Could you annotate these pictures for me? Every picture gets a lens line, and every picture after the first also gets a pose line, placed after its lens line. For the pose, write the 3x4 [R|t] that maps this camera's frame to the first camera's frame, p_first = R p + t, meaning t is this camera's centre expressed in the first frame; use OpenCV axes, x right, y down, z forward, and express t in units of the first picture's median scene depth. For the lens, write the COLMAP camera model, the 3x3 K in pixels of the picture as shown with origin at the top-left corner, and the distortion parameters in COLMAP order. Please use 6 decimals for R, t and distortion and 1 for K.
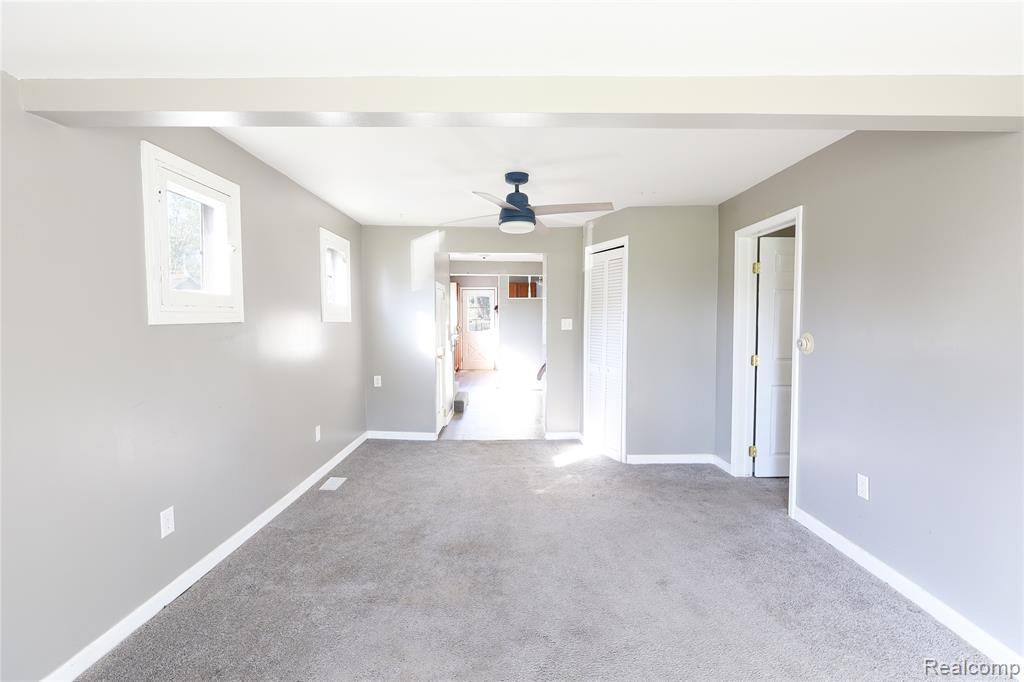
lens RADIAL K [[466.5, 0, 512.4], [0, 466.5, 340.6], [0, 0, 1]] dist [-0.005274, 0.000400]
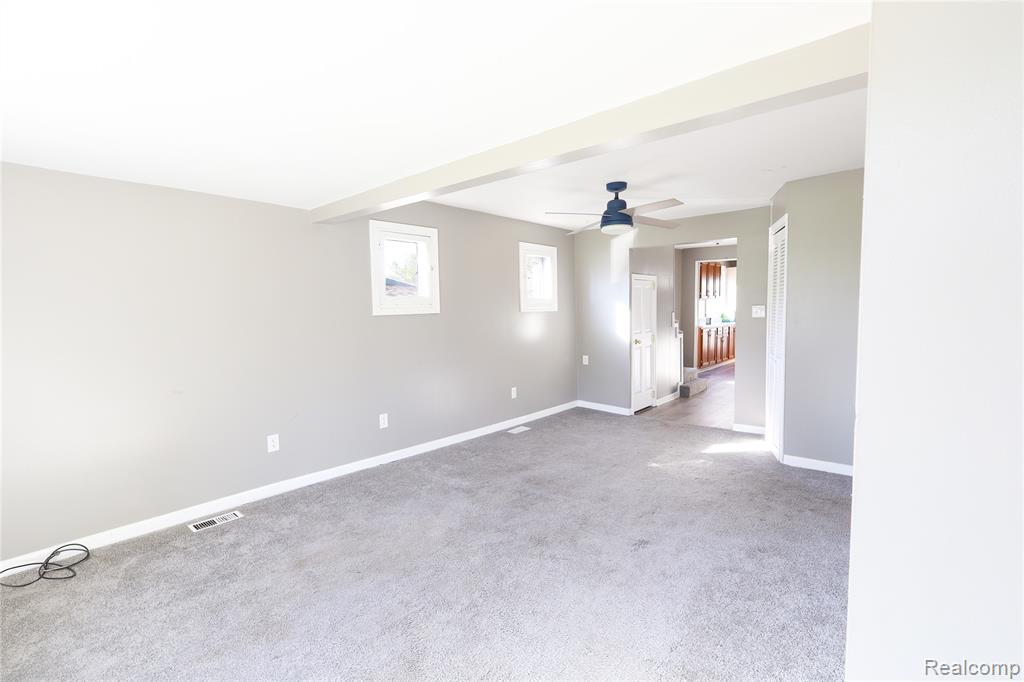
lens RADIAL K [[466.5, 0, 517.7], [0, 466.5, 339.2], [0, 0, 1]] dist [-0.005274, 0.000400]
pose [[0.755716, 0.030897, -0.654171, 0.526097], [-0.013519, 0.999410, 0.031586, -0.003514], [0.654760, -0.015026, 0.755687, -0.036458]]
